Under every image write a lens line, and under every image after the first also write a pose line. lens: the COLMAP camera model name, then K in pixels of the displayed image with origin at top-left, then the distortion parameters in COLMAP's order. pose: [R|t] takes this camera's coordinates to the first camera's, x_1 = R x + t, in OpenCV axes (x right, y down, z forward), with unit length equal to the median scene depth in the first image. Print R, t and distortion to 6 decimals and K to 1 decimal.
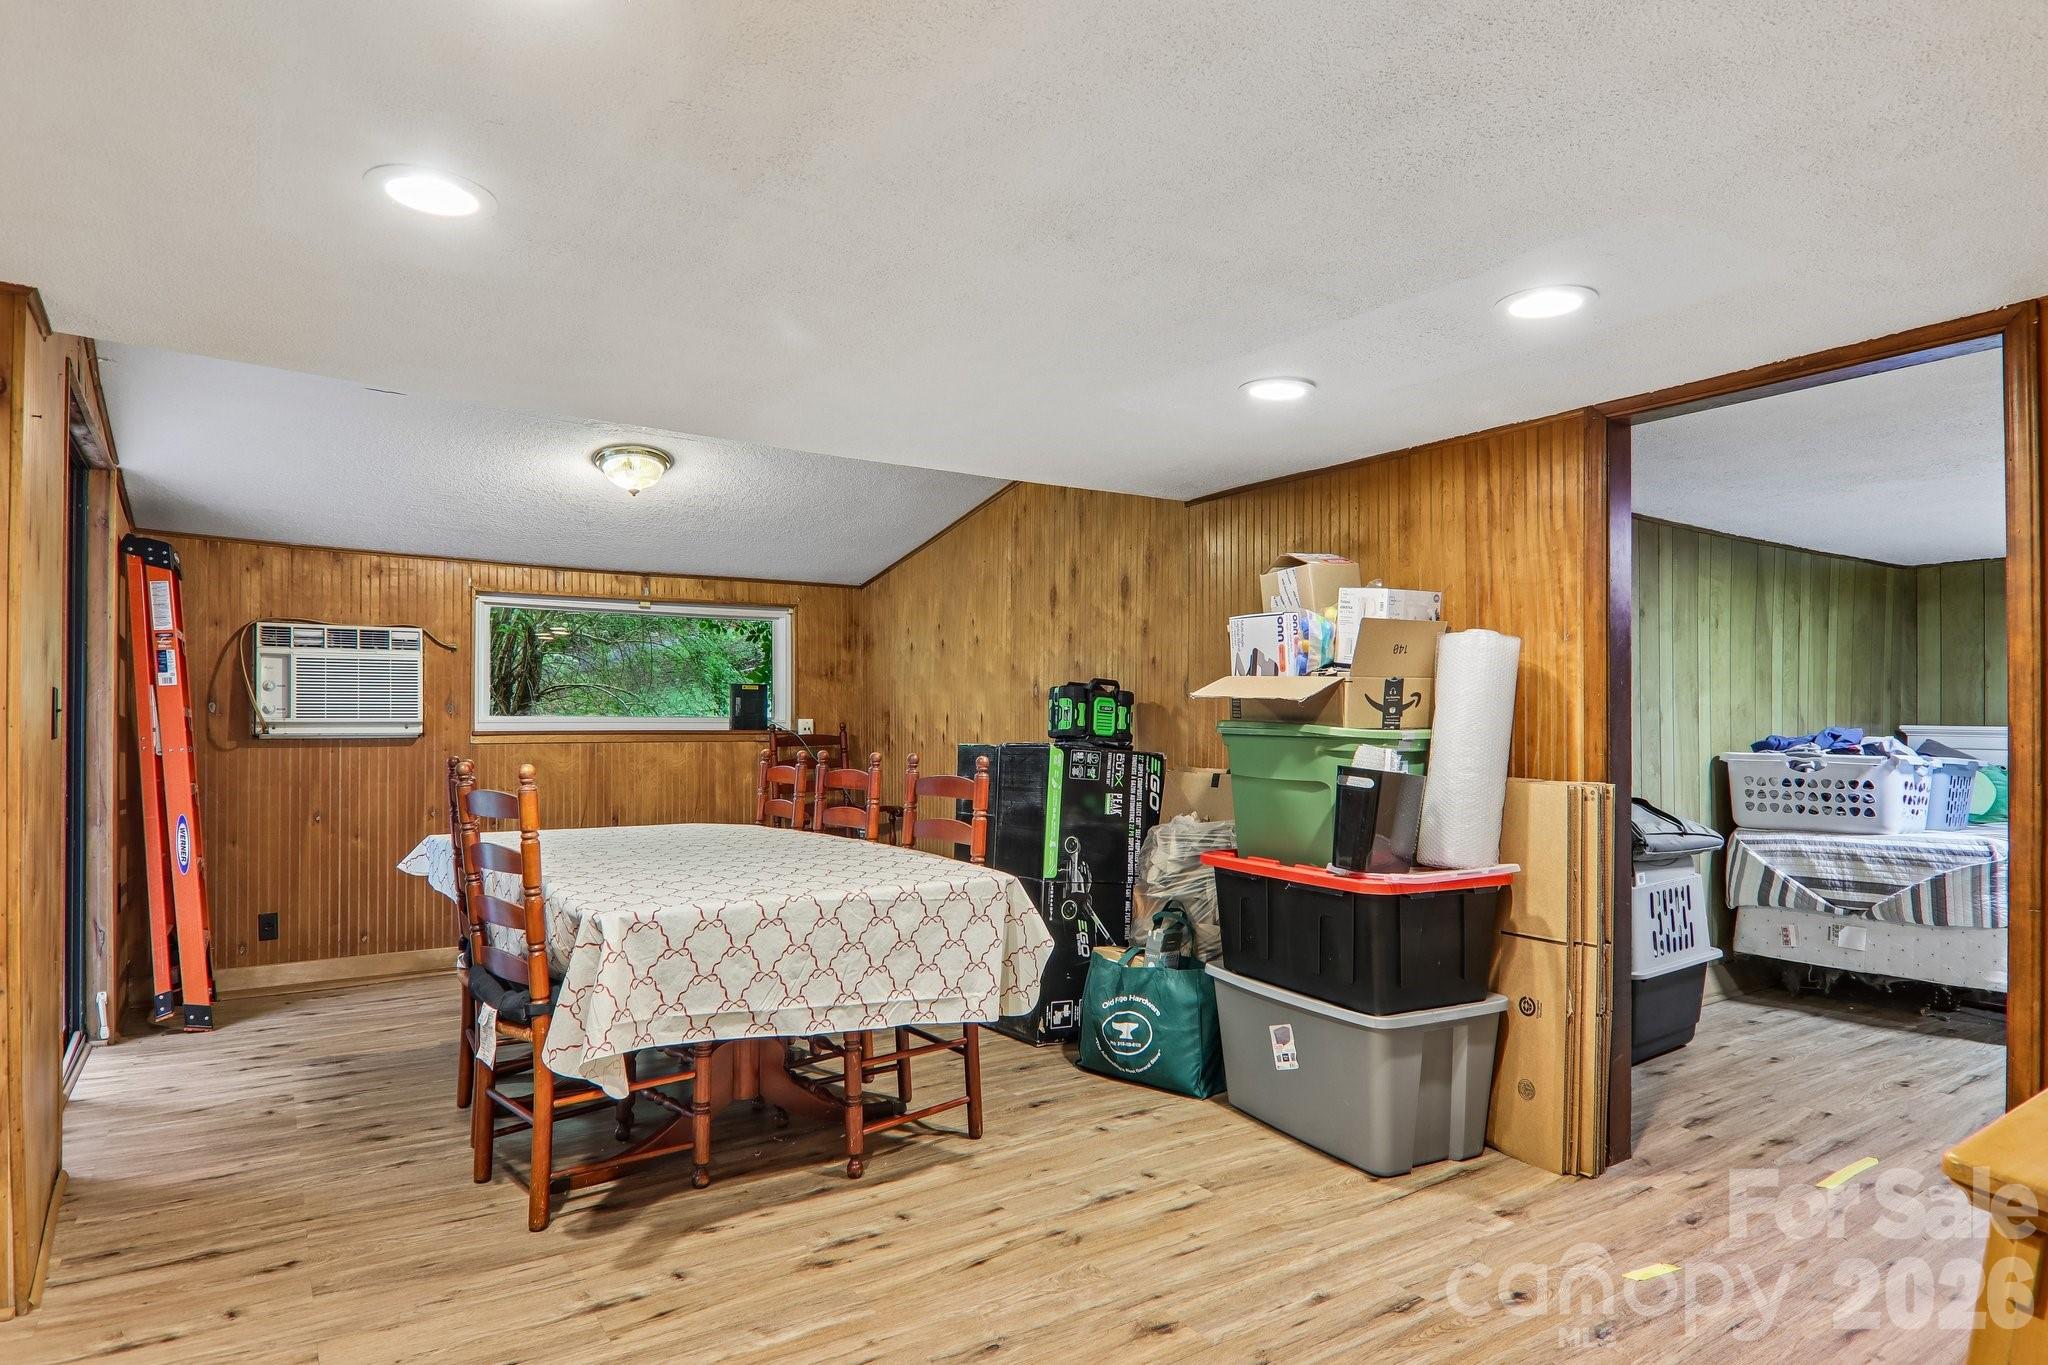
lens RADIAL K [[1182.5, 0, 1032.1], [0, 1182.5, 690.8], [0, 0, 1]] dist [0.019755, -0.022025]
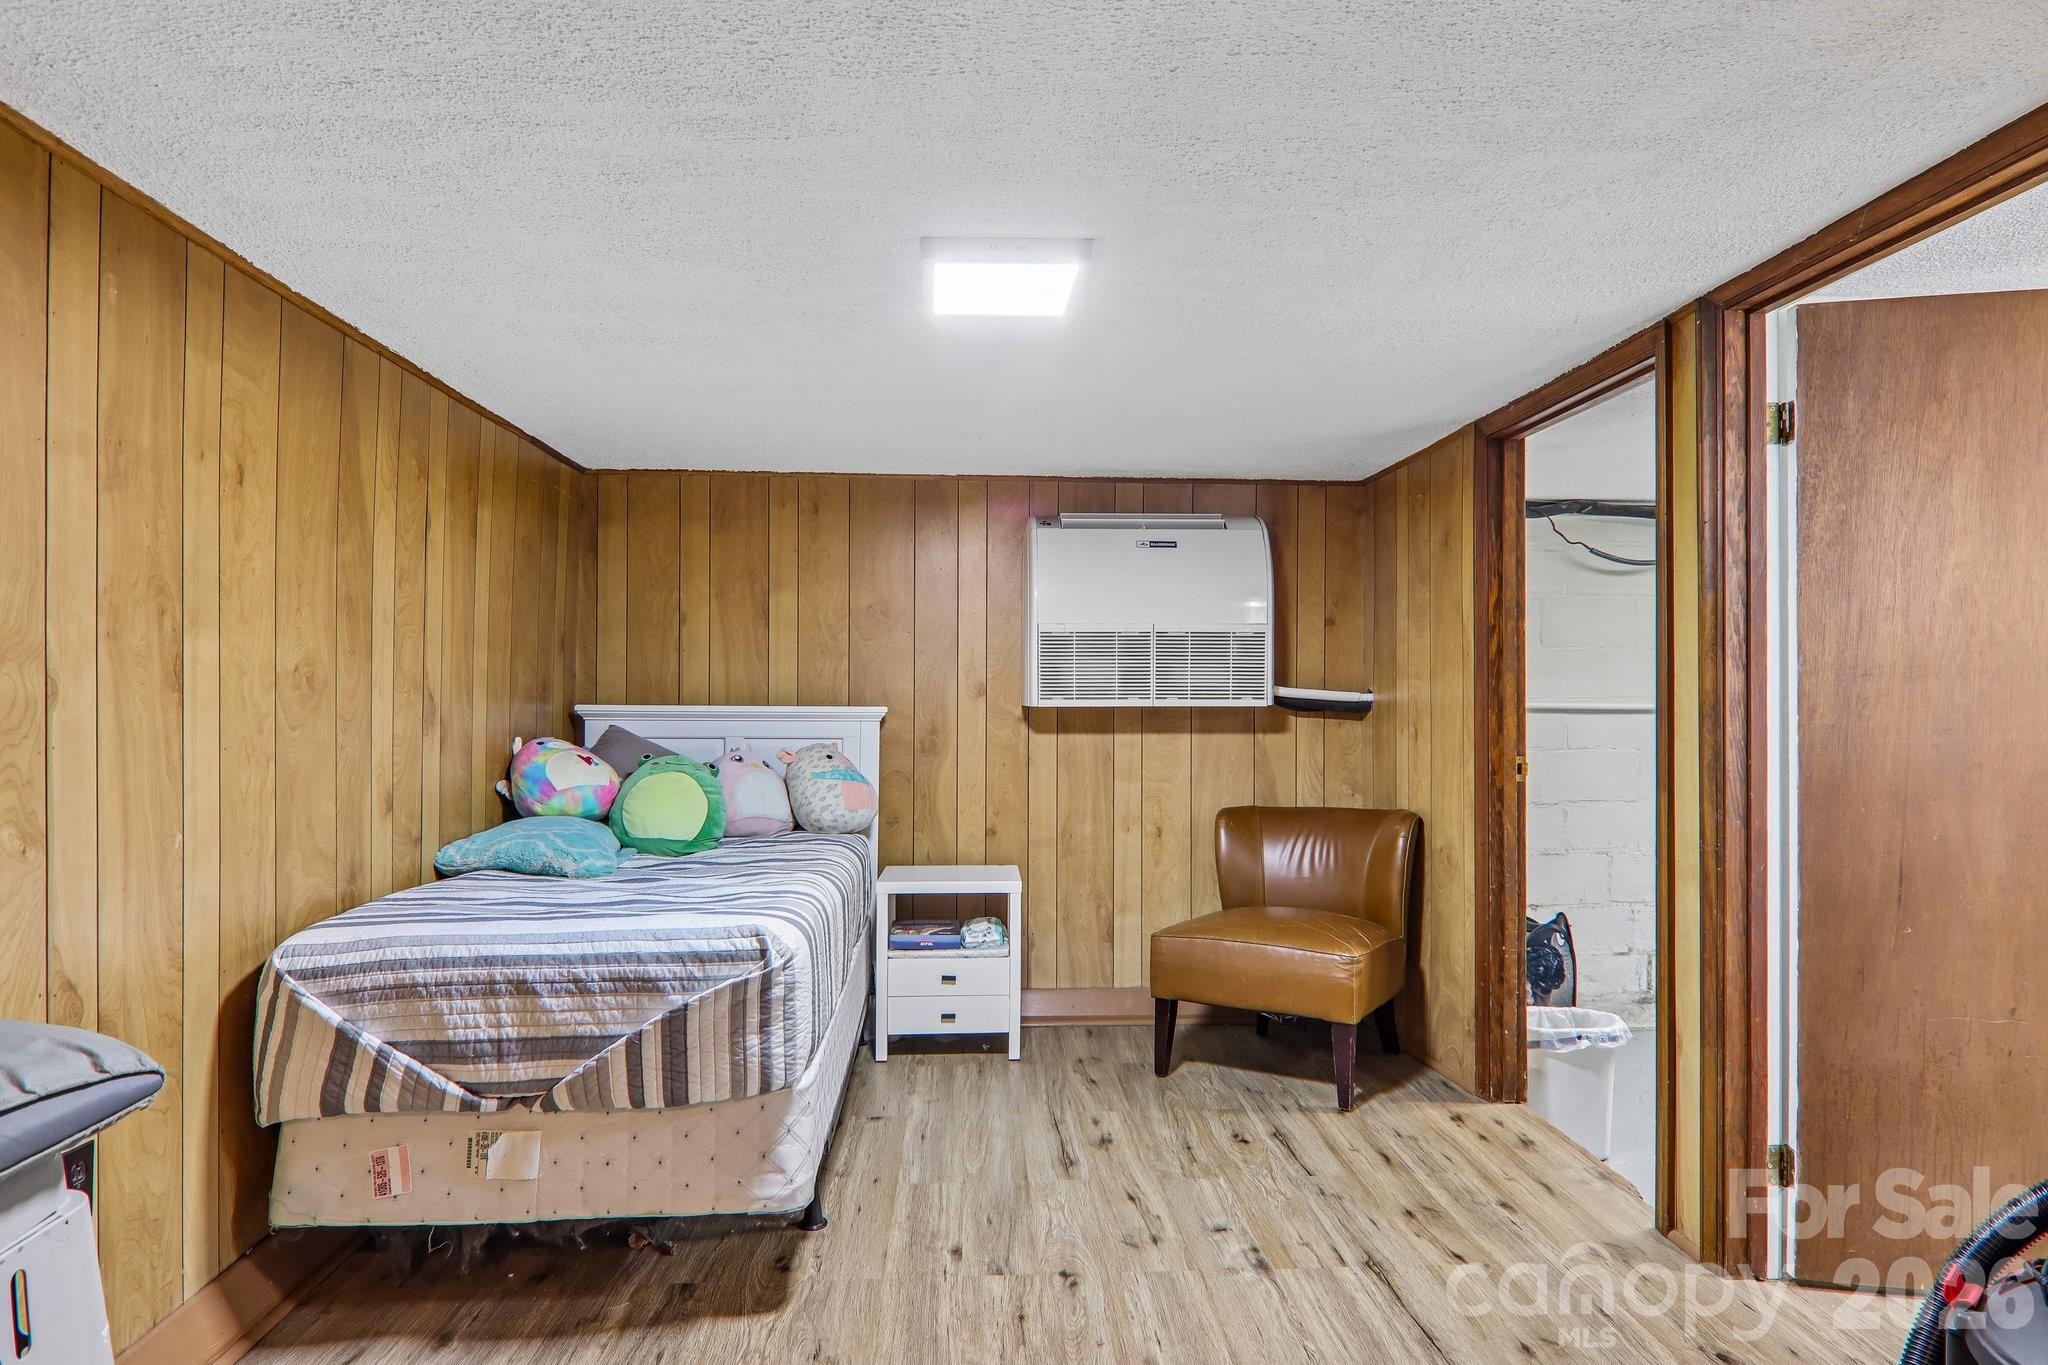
lens RADIAL K [[1182.5, 0, 1032.1], [0, 1182.5, 690.8], [0, 0, 1]] dist [0.019755, -0.022025]
pose [[0.515816, 0.001952, 0.856697, 0.381899], [-0.016182, 0.999841, 0.007465, 0.015567], [-0.856547, -0.017713, 0.515765, 0.568492]]
